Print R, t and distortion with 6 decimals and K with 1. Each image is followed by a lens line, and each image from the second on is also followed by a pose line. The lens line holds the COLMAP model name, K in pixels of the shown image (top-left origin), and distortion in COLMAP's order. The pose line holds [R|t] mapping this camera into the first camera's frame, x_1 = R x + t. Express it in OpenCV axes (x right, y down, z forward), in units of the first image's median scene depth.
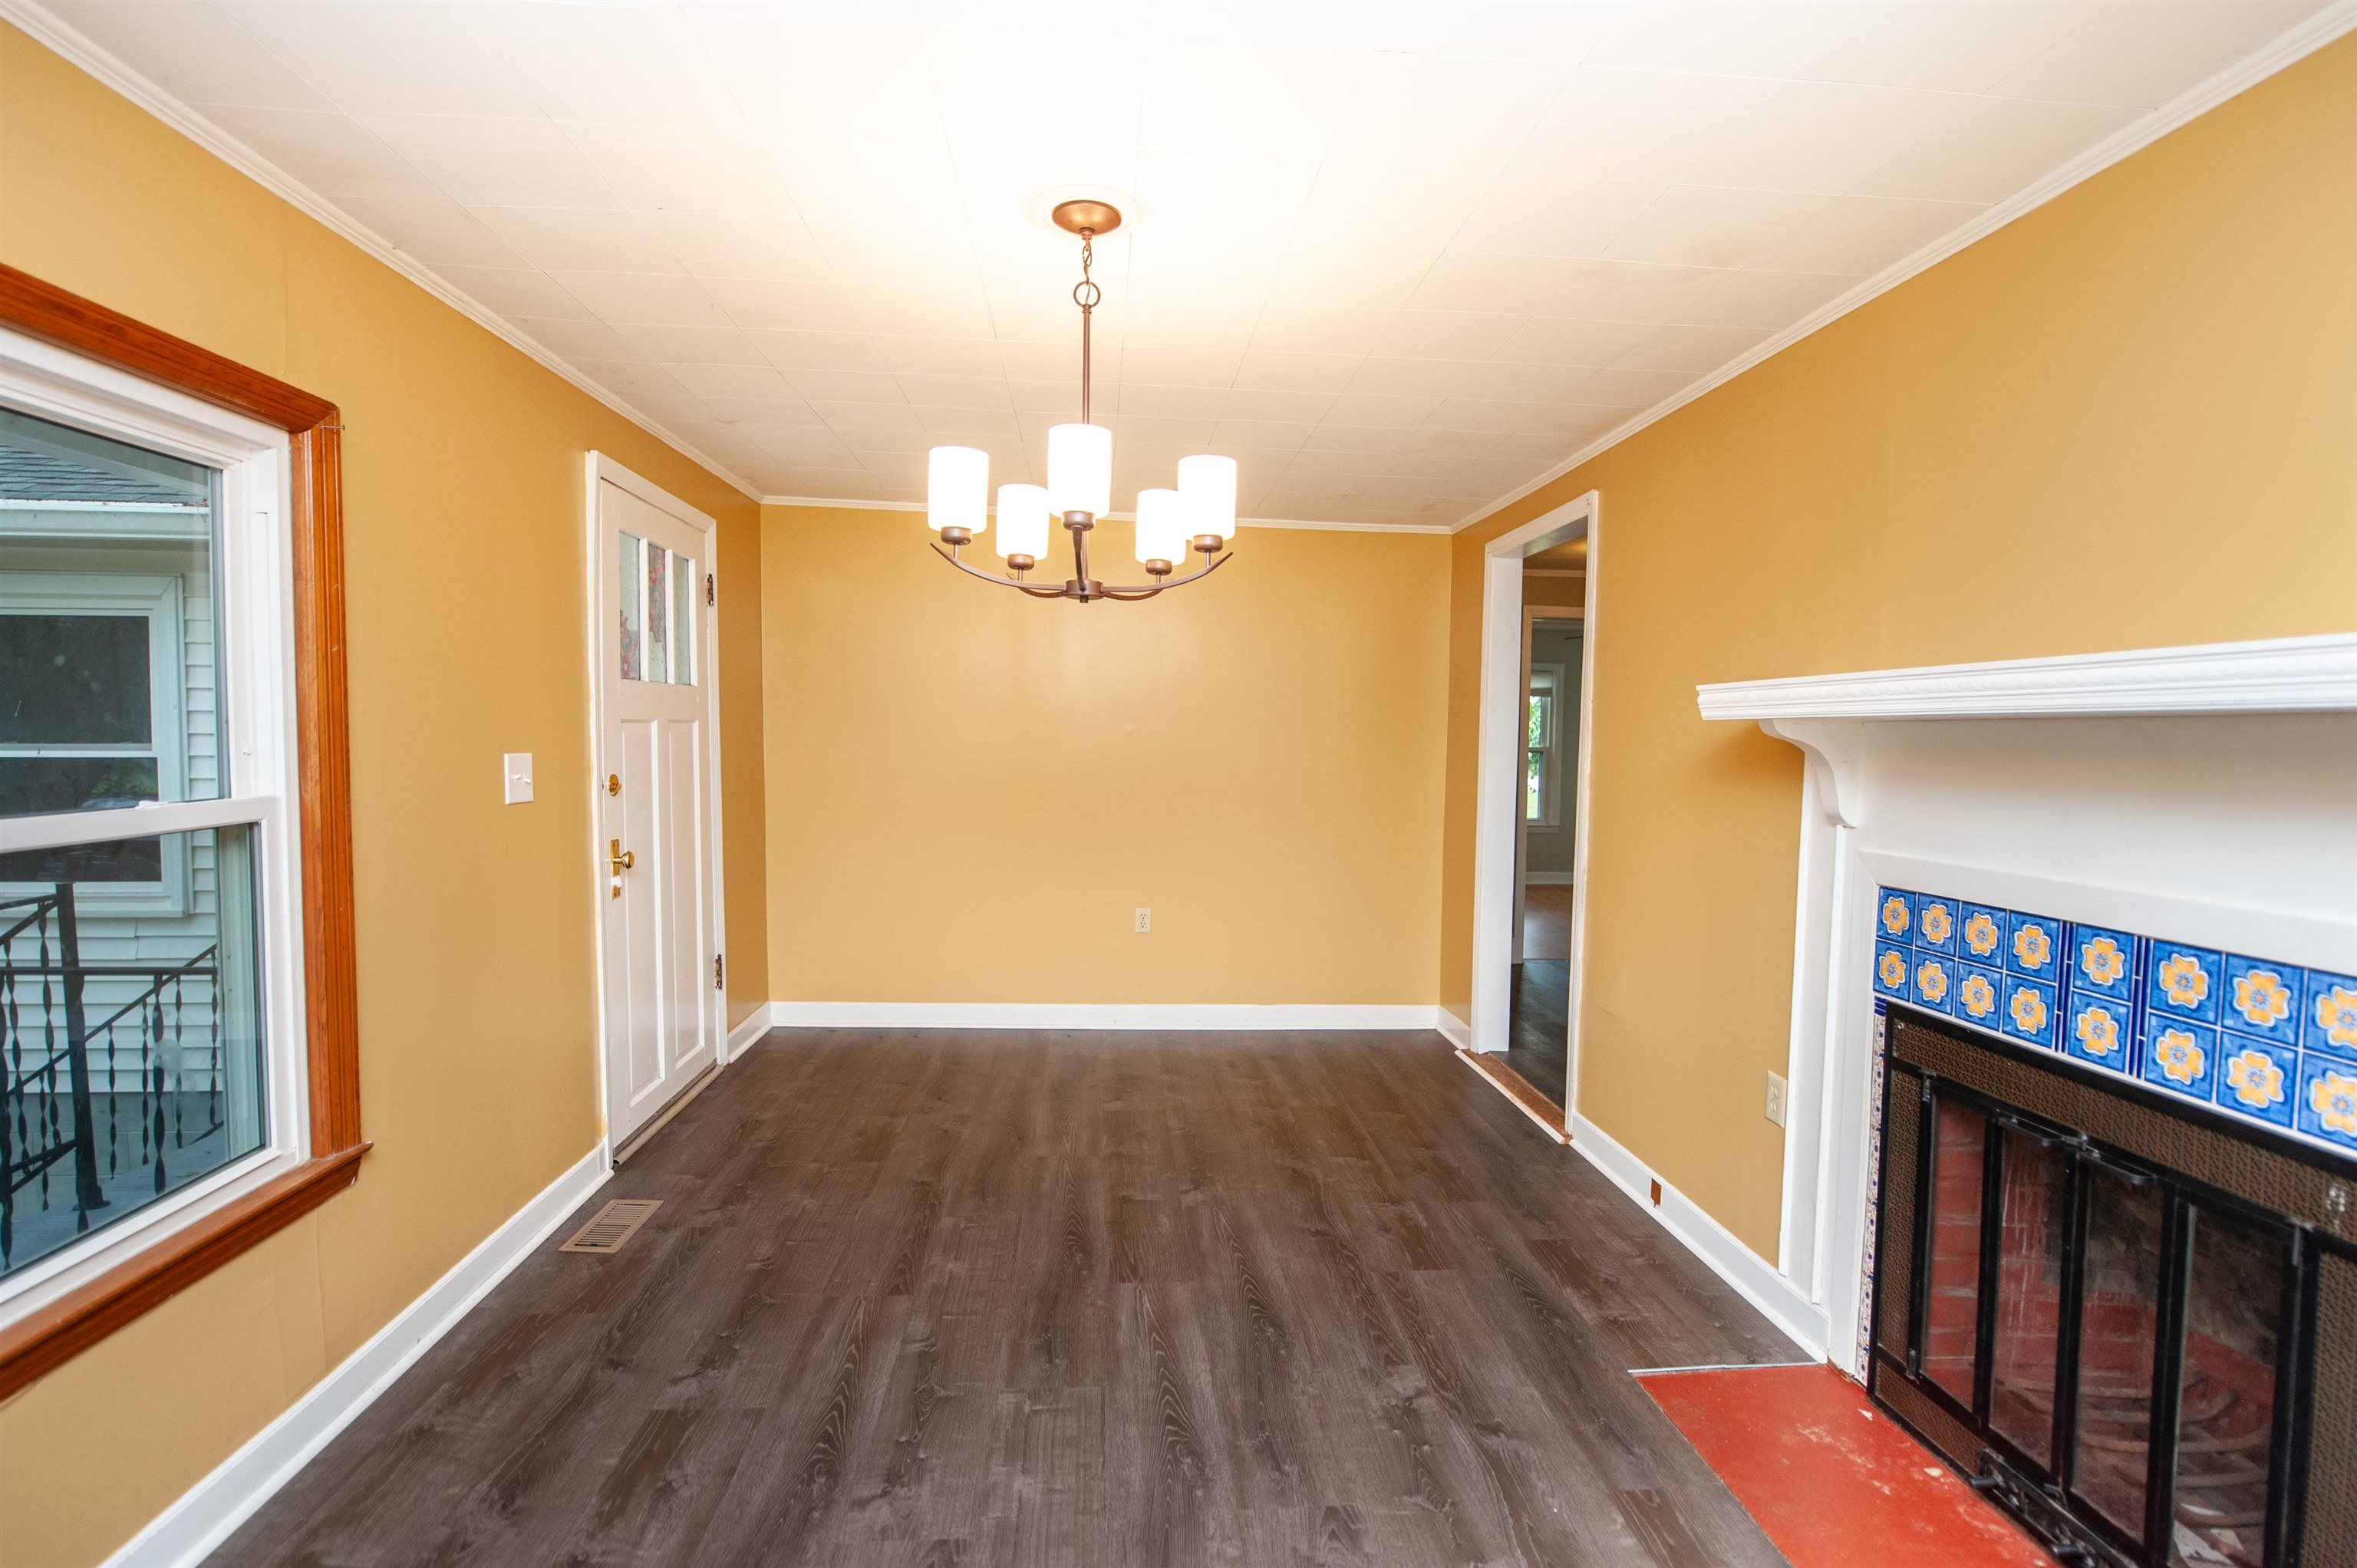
lens RADIAL K [[1104.6, 0, 1180.9], [0, 1104.6, 782.9], [0, 0, 1]] dist [-0.012543, -0.002362]
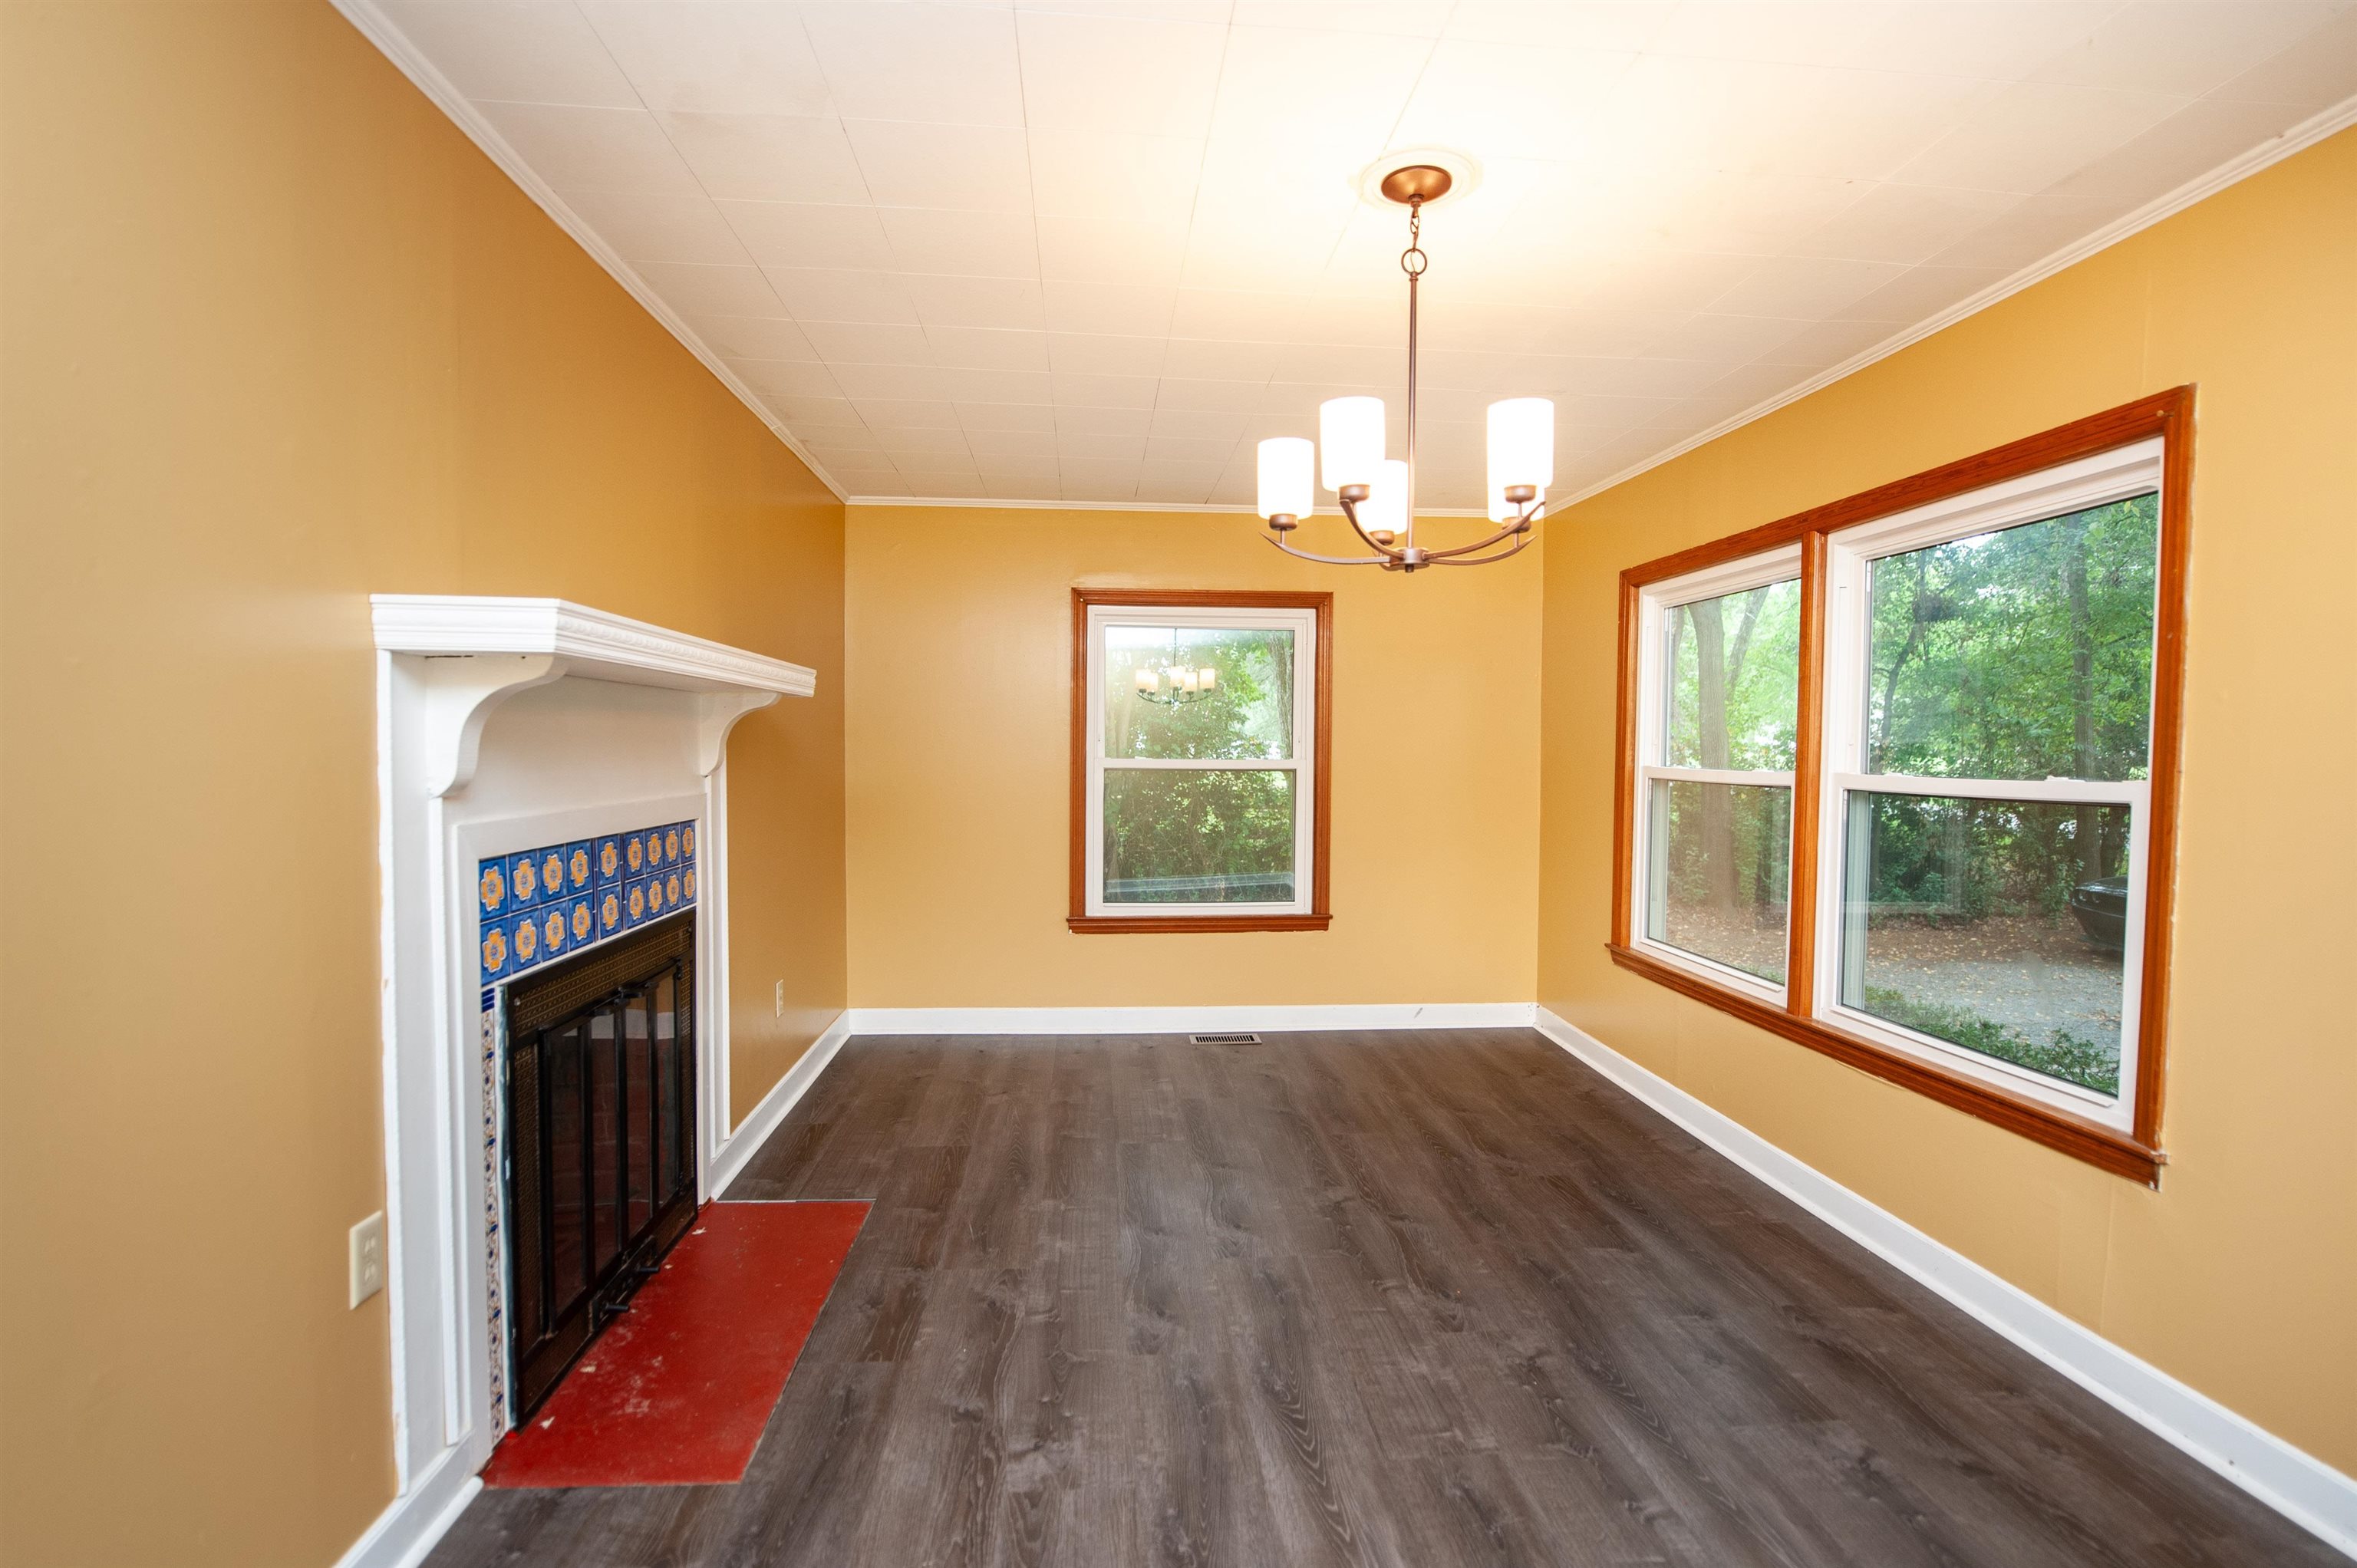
lens RADIAL K [[1104.6, 0, 1178.3], [0, 1104.6, 784.7], [0, 0, 1]] dist [-0.012543, -0.002362]
pose [[-0.999736, -0.022826, -0.002682, 0.111979], [-0.022967, 0.996593, 0.079211, -0.044346], [0.000865, 0.079252, -0.996854, 1.900696]]
